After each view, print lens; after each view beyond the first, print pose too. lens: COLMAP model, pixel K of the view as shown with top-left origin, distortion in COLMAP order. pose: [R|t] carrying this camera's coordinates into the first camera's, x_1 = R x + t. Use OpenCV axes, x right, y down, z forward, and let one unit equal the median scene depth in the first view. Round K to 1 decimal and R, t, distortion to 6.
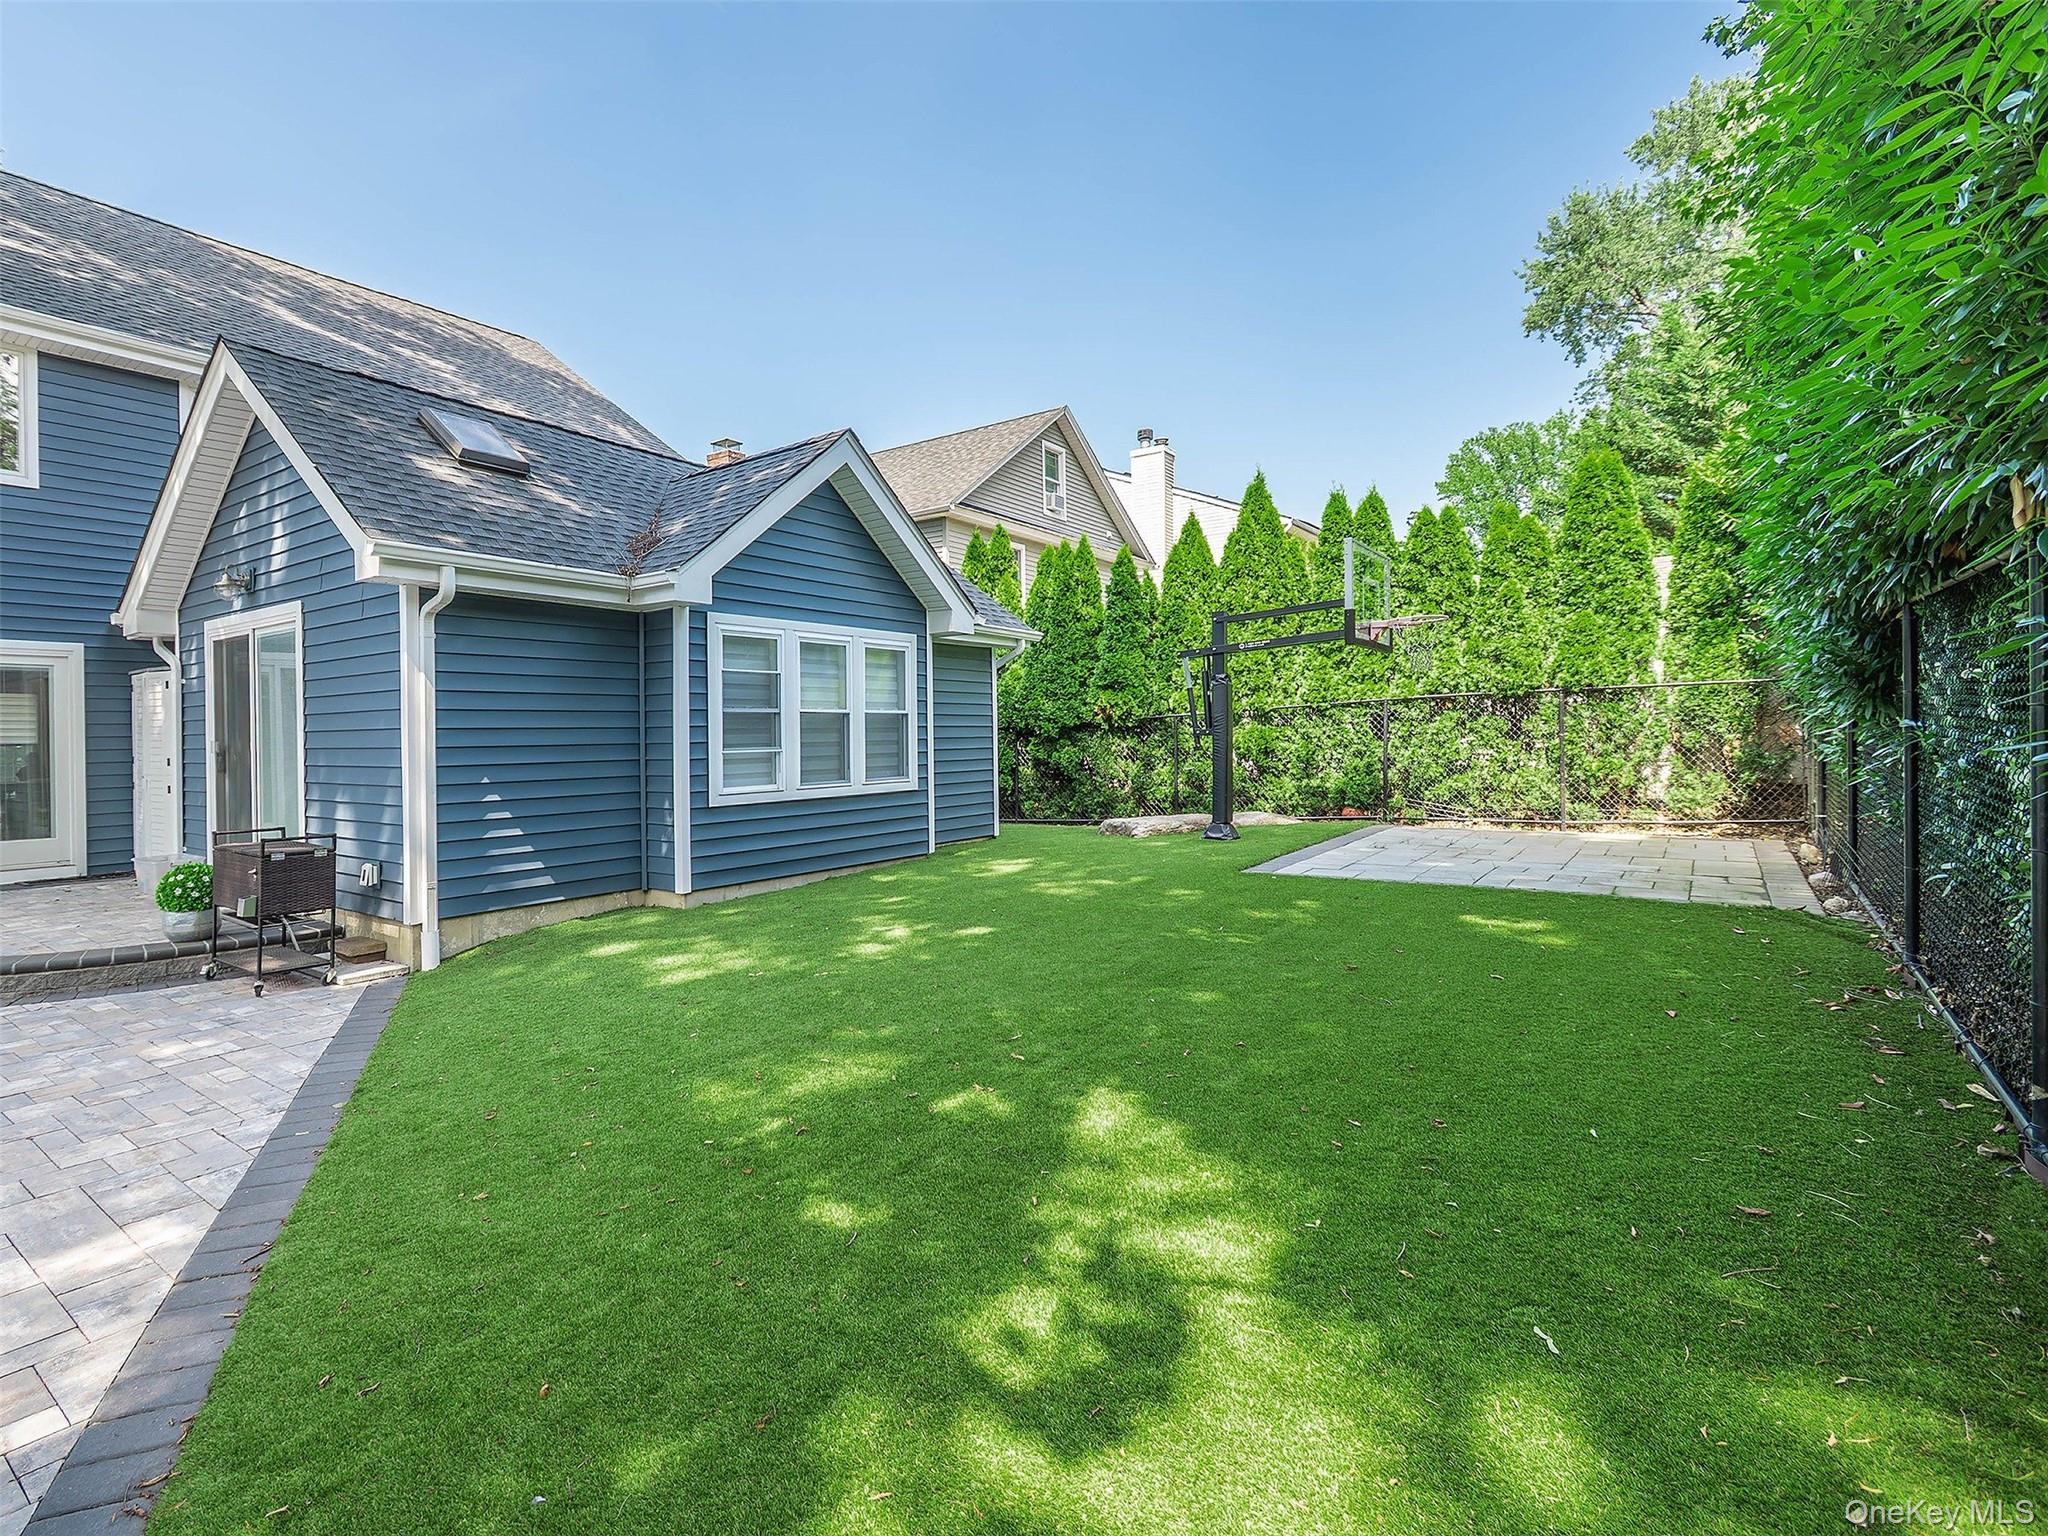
lens RADIAL K [[1040.1, 0, 1026.1], [0, 1040.1, 757.9], [0, 0, 1]] dist [0.019869, -0.001310]
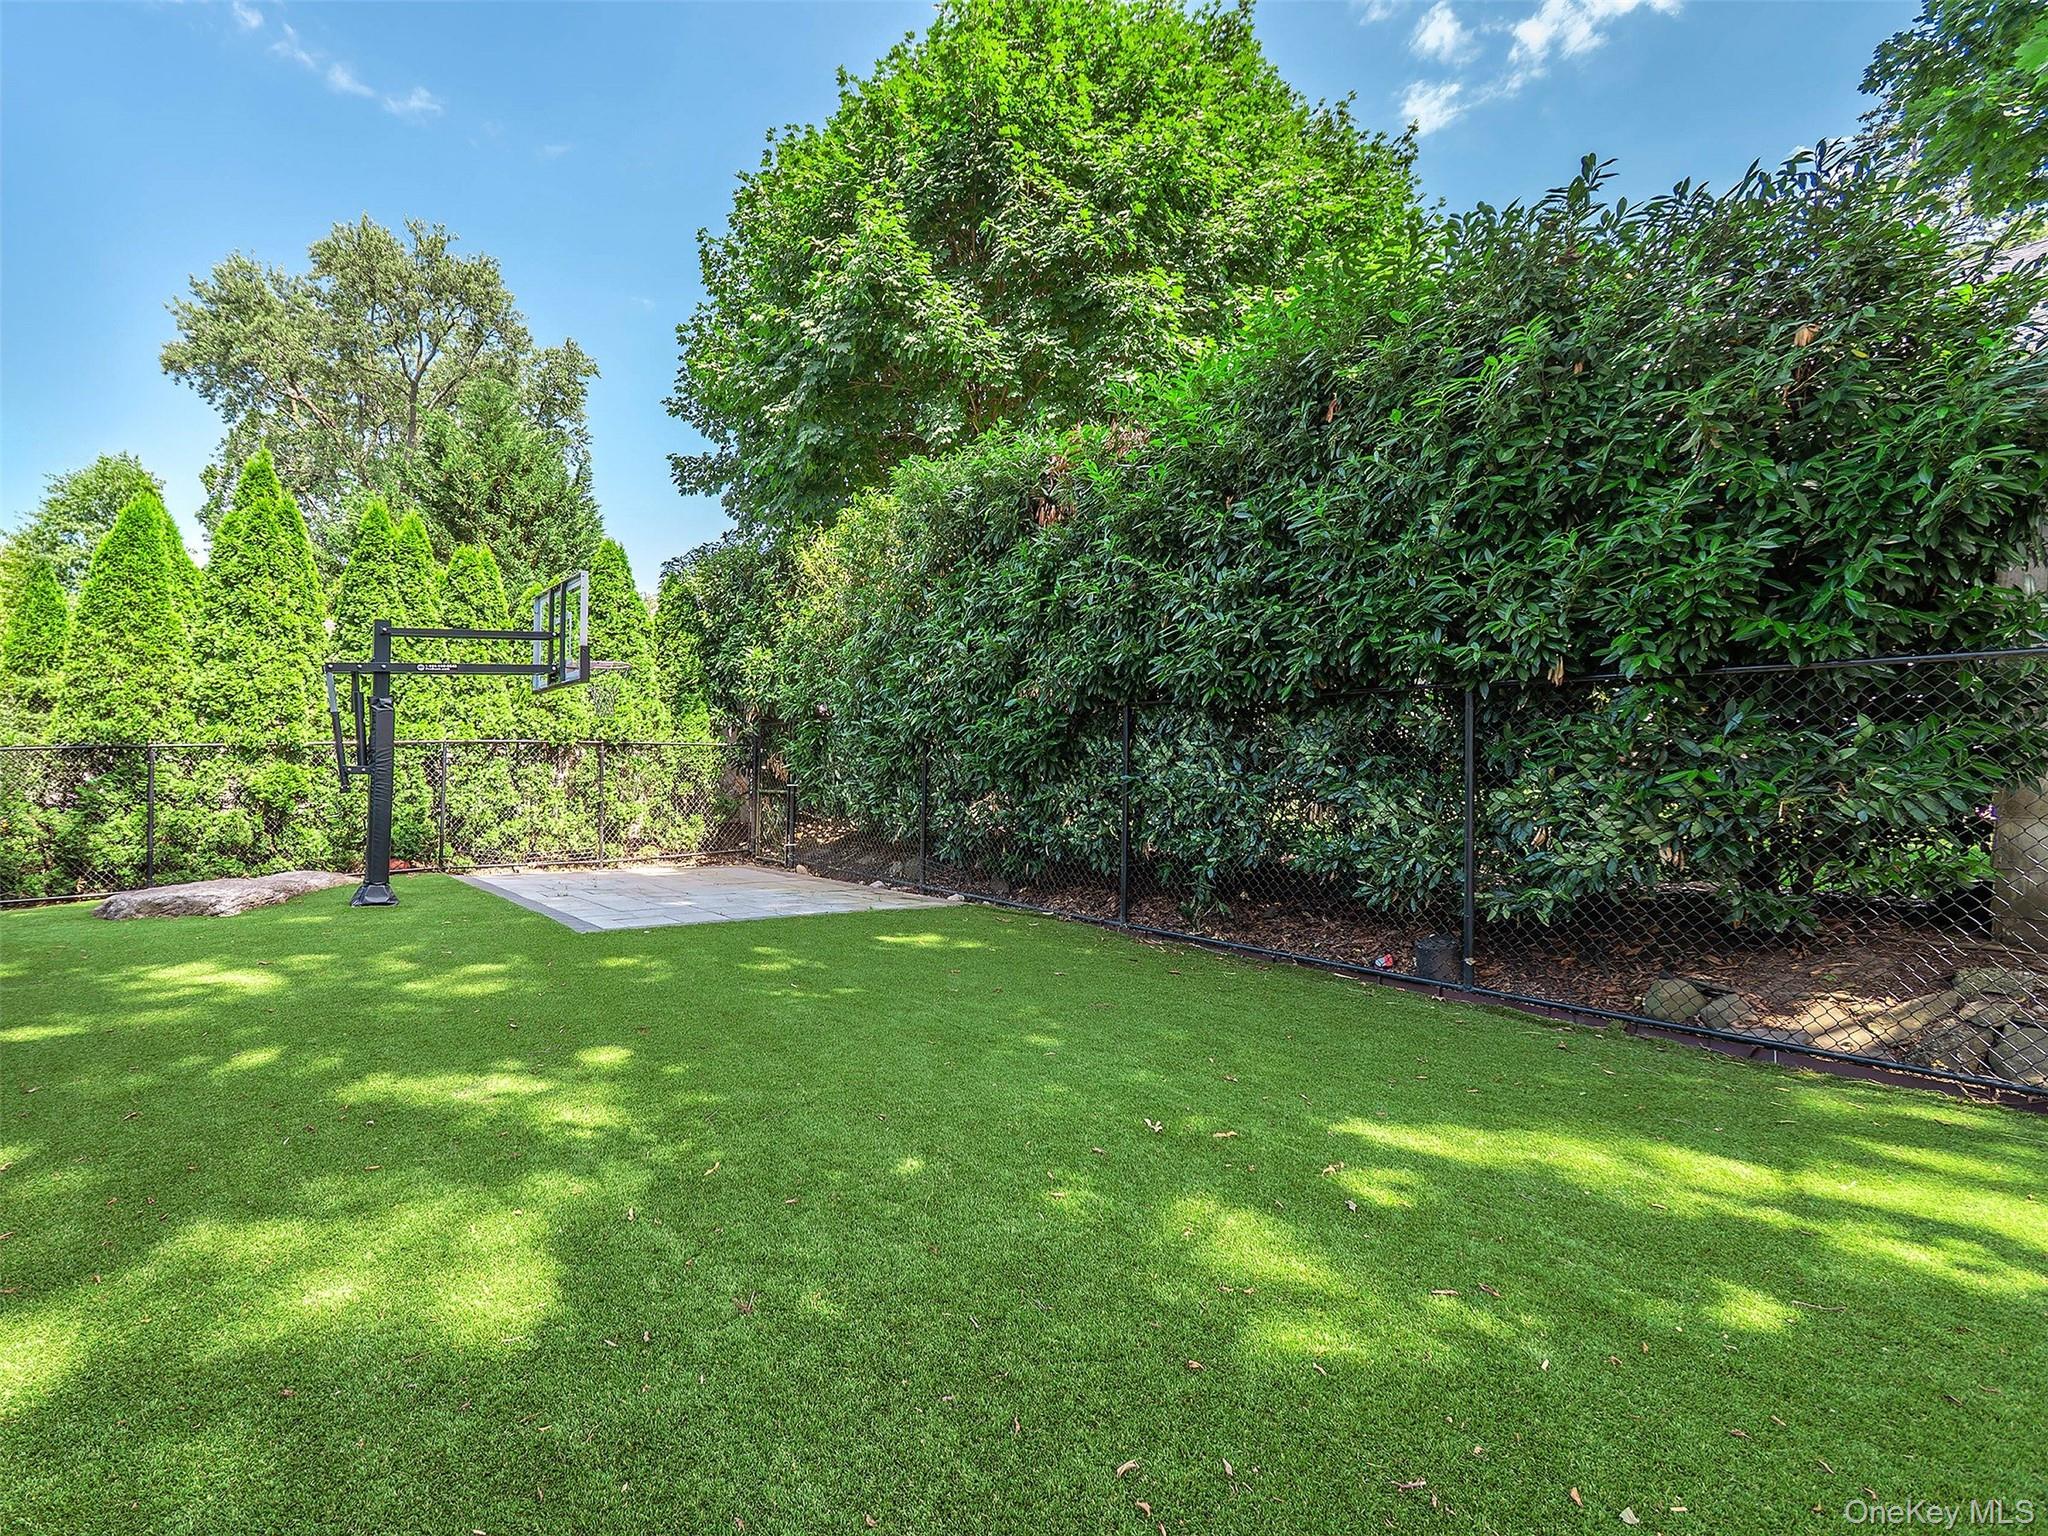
lens RADIAL K [[947.4, 0, 882.2], [0, 947.4, 787.1], [0, 0, 1]] dist [0.002718, -0.001977]
pose [[0.410827, 0.017525, 0.911545, -0.427132], [0.003704, 0.999775, -0.020890, 0.006518], [-0.911706, 0.011959, 0.410670, 0.473064]]
